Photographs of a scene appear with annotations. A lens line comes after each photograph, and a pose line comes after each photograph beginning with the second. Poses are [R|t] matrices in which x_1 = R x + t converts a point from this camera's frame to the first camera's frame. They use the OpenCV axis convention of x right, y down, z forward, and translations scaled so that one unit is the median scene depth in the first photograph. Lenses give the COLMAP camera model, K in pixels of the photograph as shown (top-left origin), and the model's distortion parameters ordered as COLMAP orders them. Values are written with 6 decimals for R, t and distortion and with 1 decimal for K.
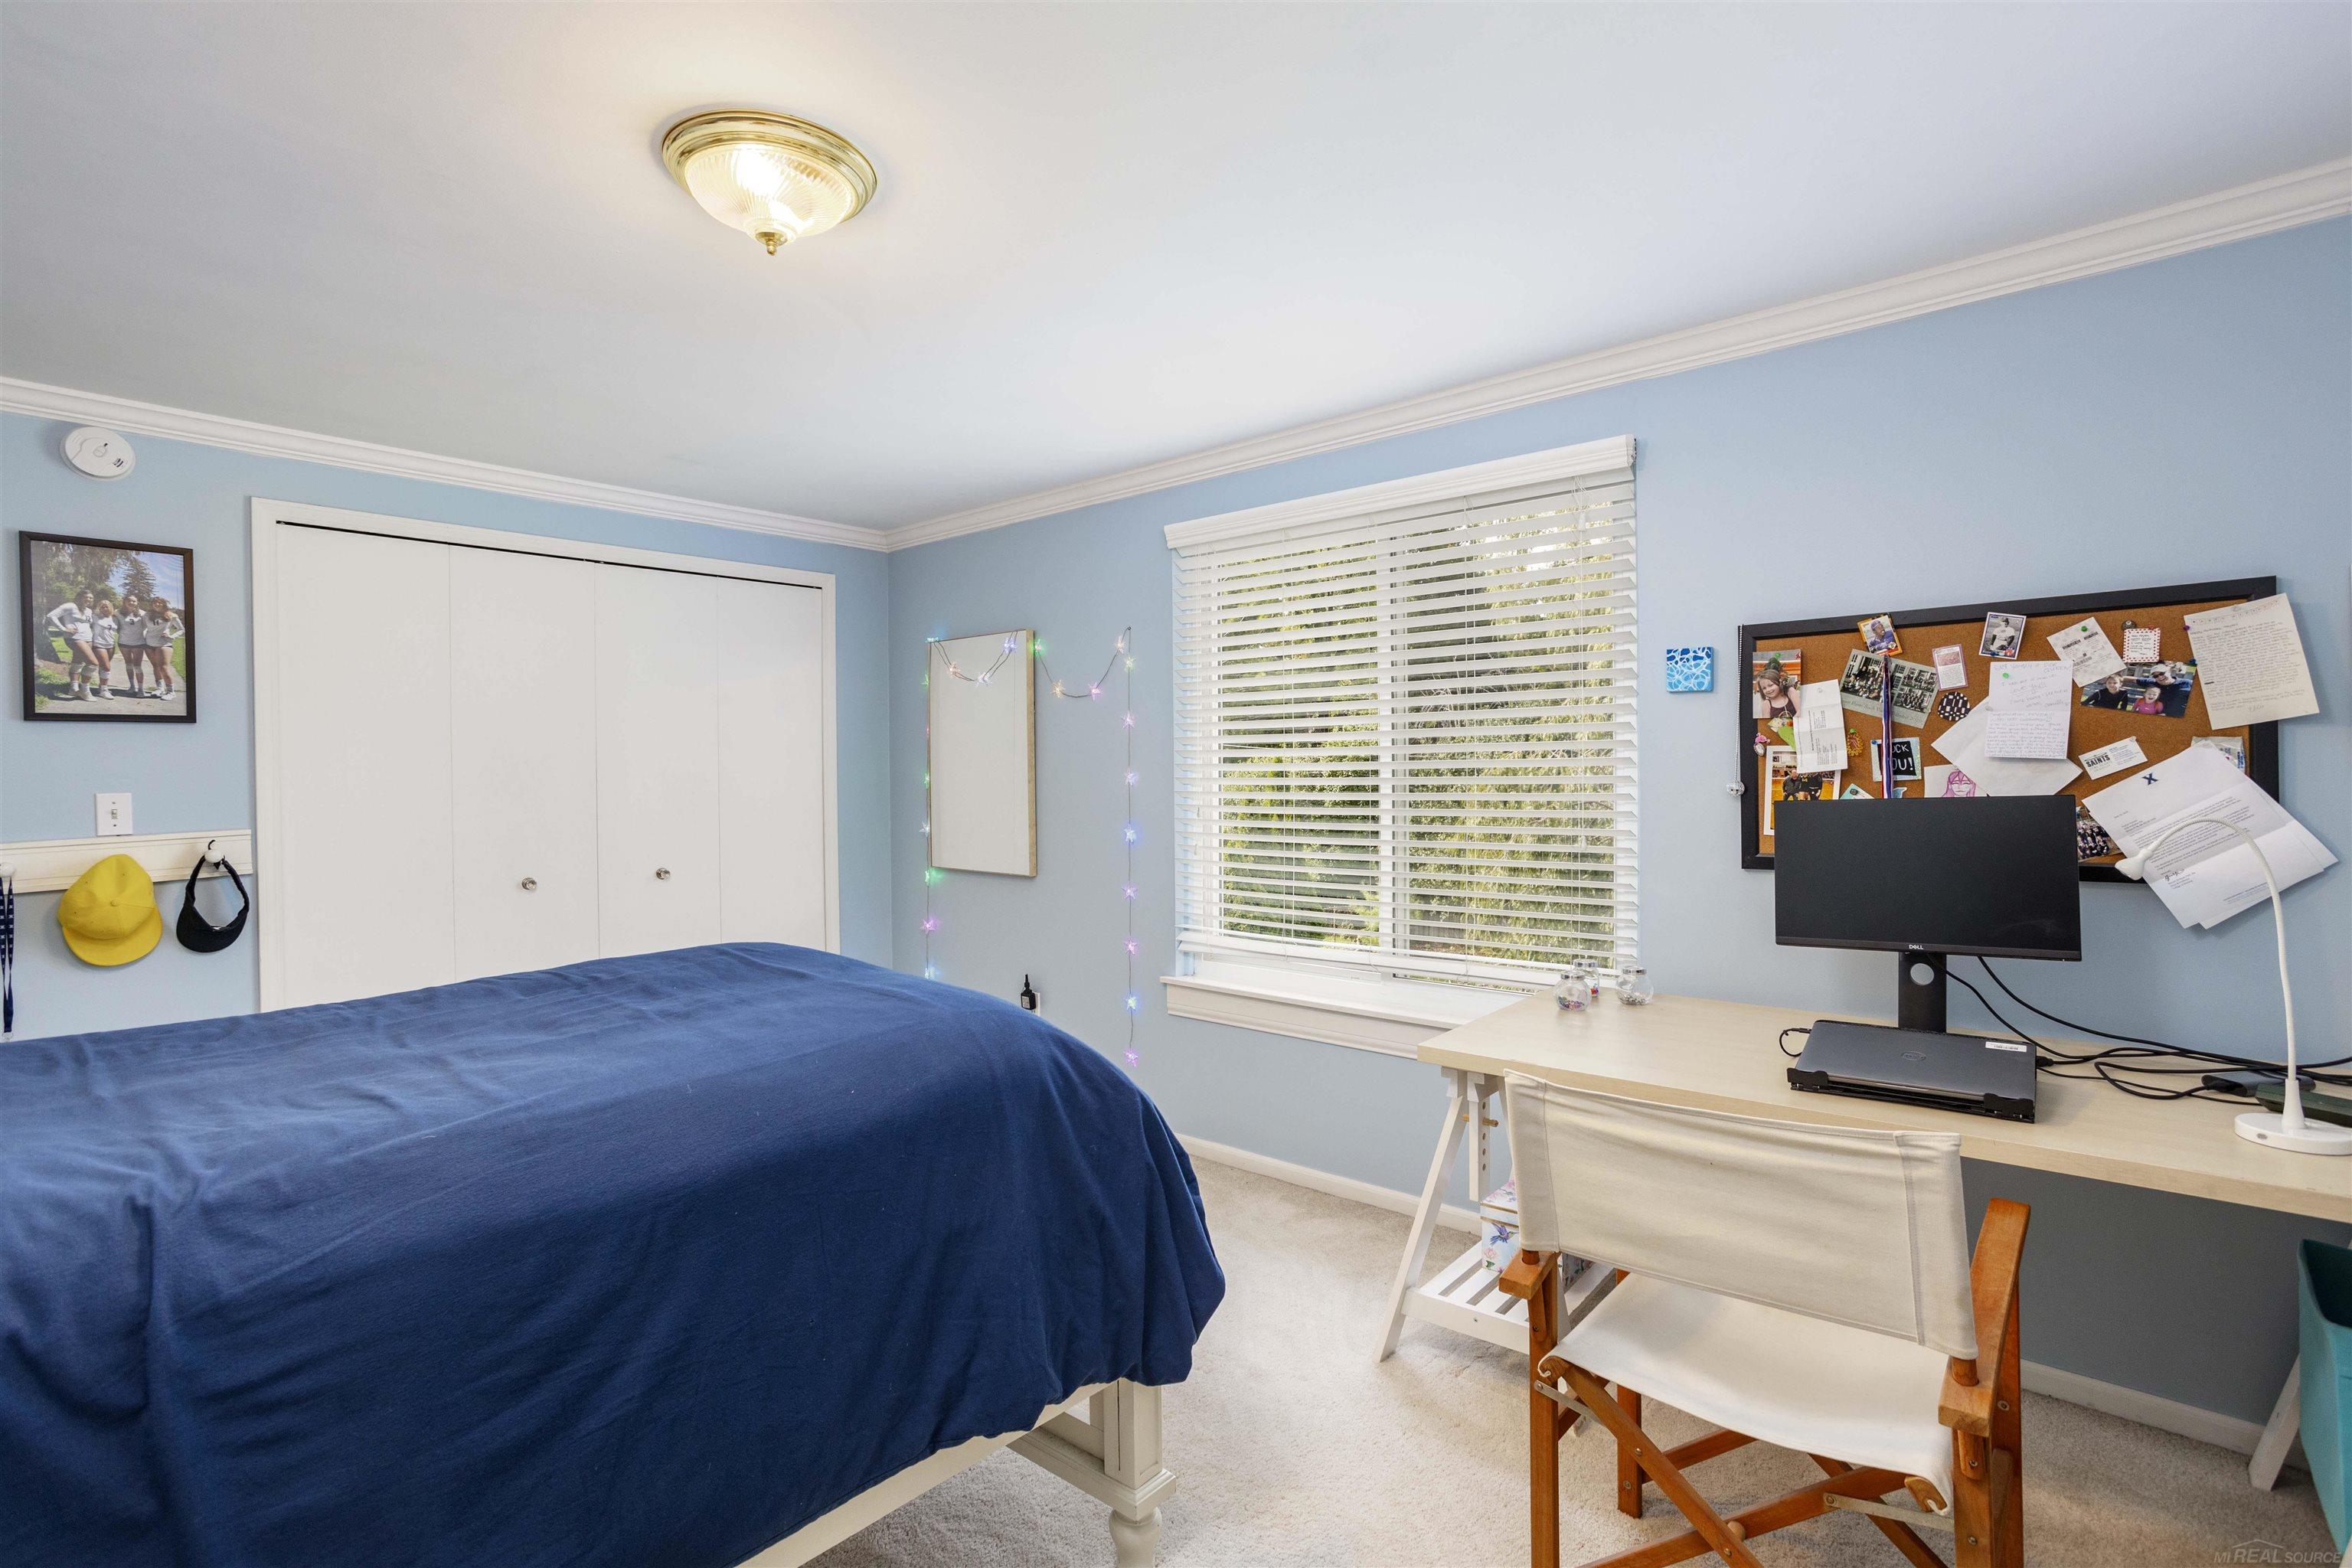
lens RADIAL K [[1130.8, 0, 1174.1], [0, 1130.8, 763.8], [0, 0, 1]] dist [-0.003939, -0.000340]
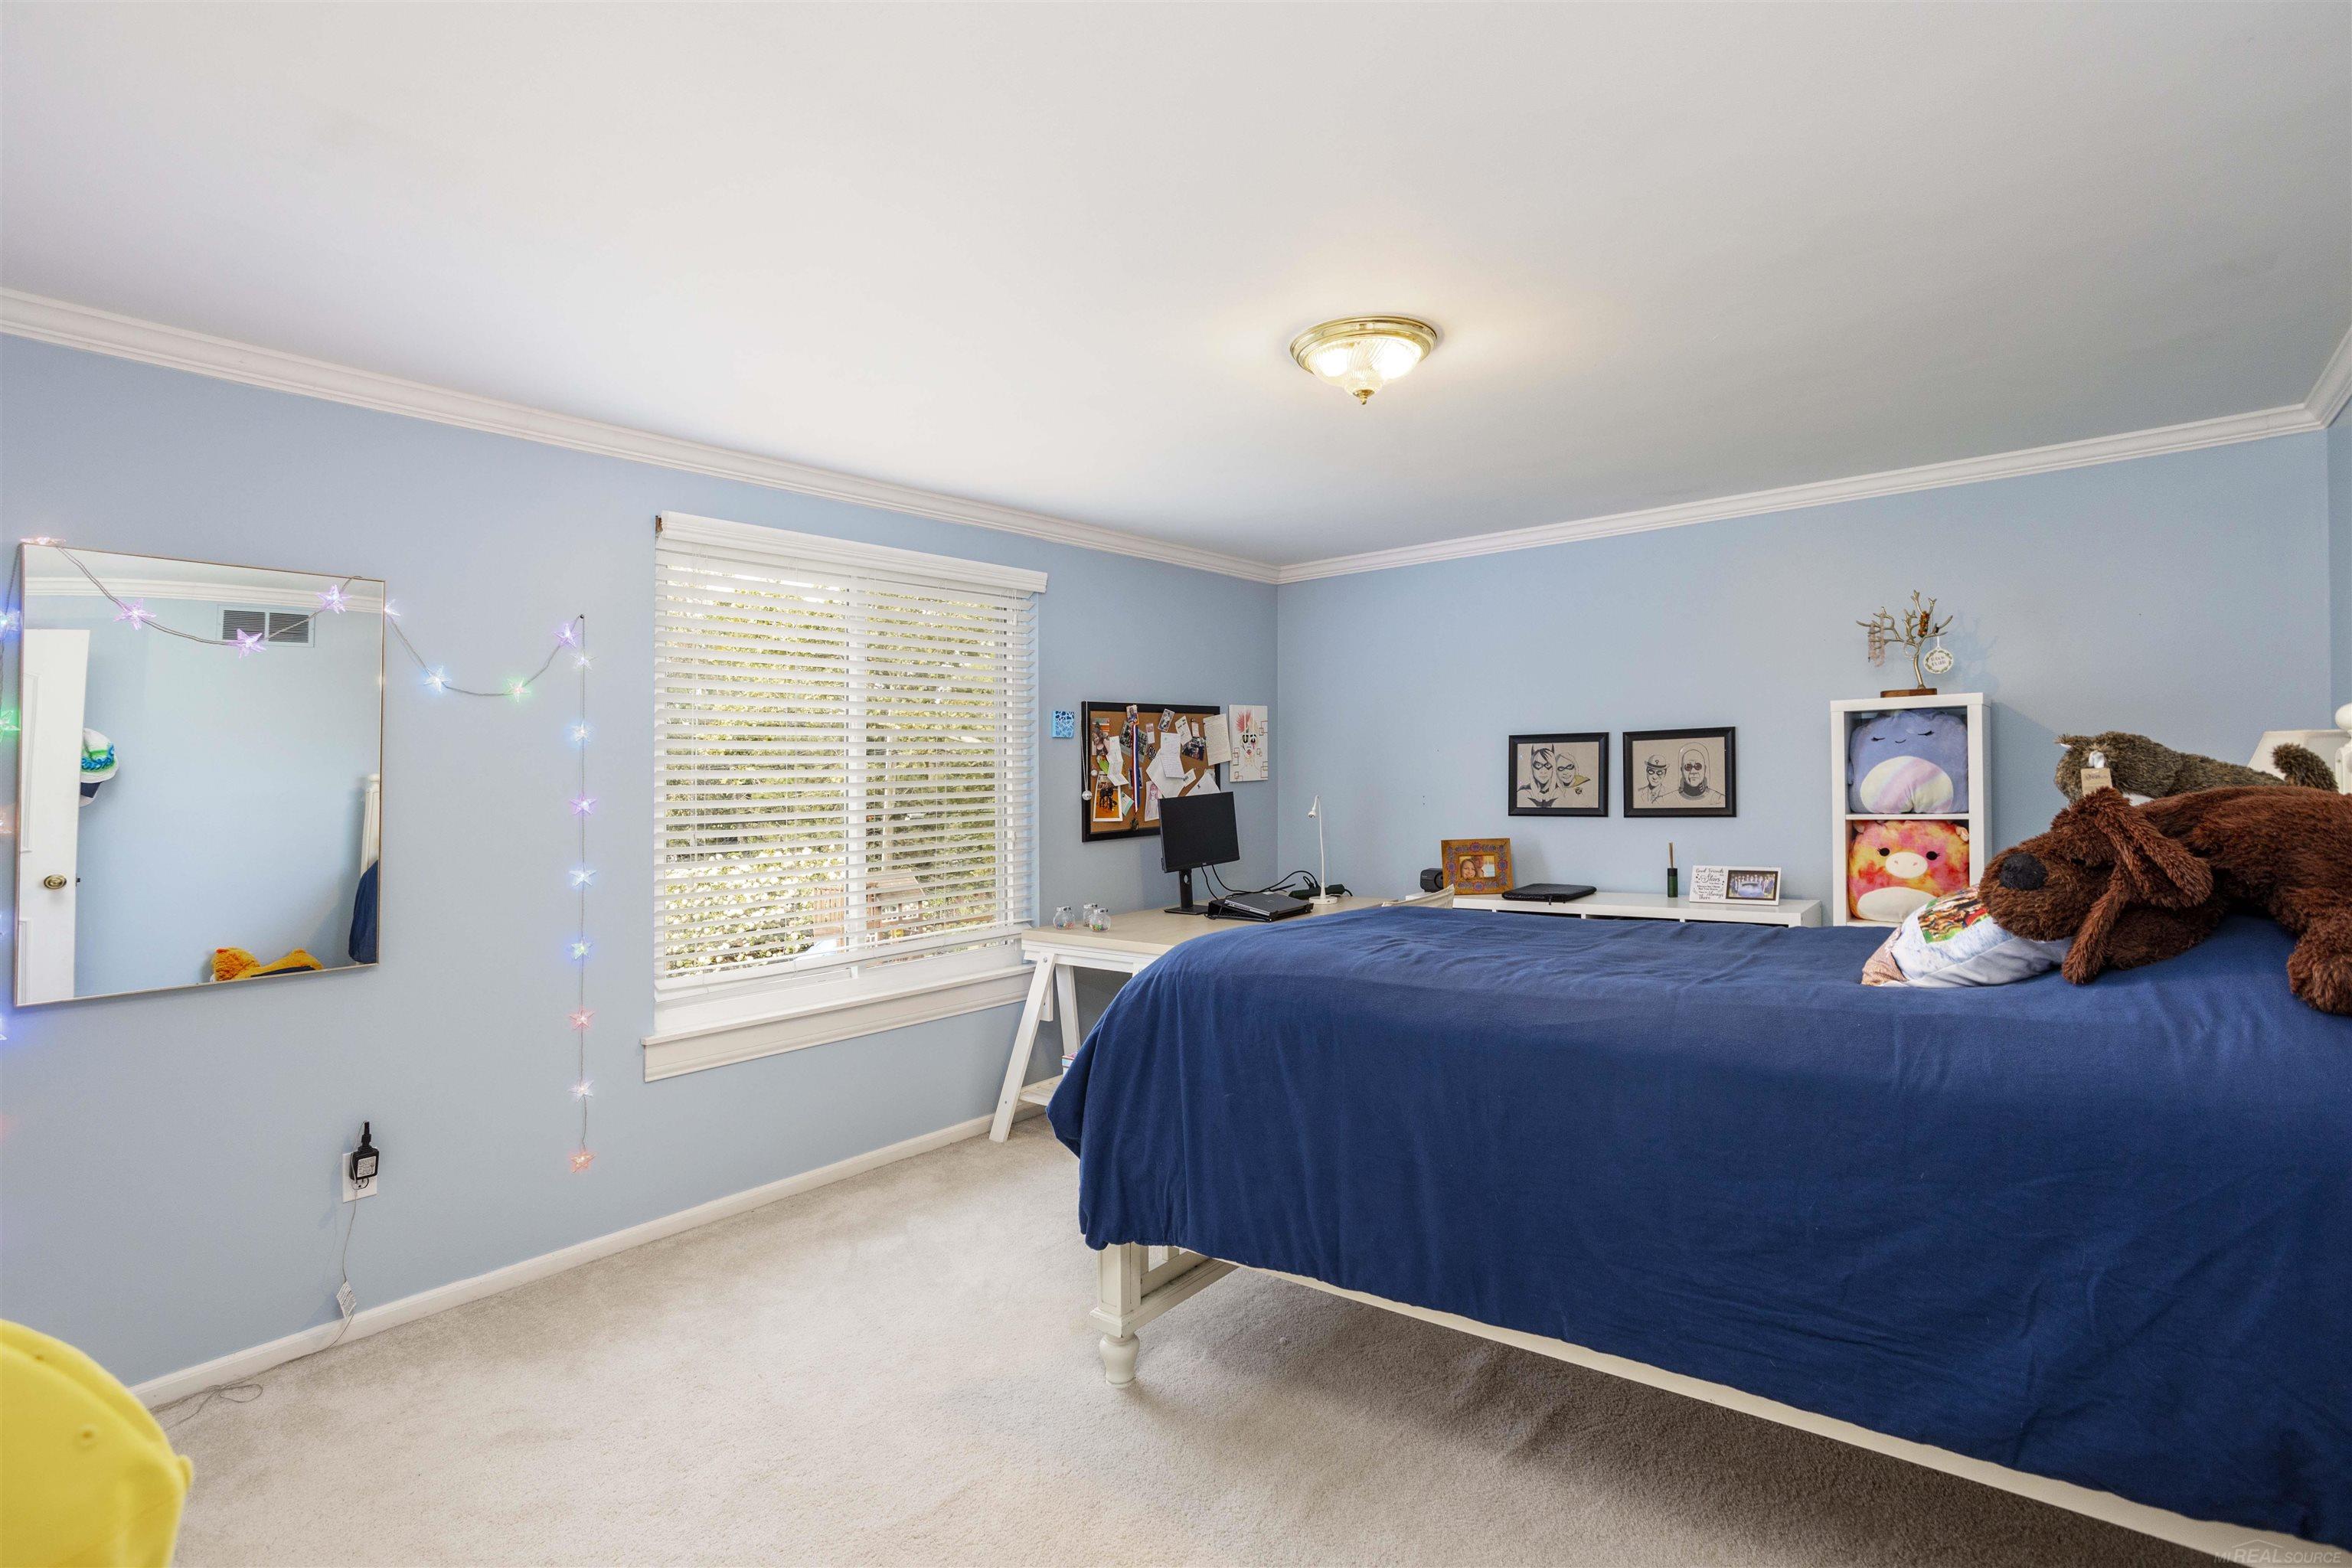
lens RADIAL K [[1130.8, 0, 1174.7], [0, 1130.8, 783.9], [0, 0, 1]] dist [-0.003939, -0.000340]
pose [[-0.003364, 0.005421, 0.999980, -1.335514], [0.022600, 0.999730, -0.005344, 0.018044], [-0.999739, 0.022582, -0.003485, 0.941988]]
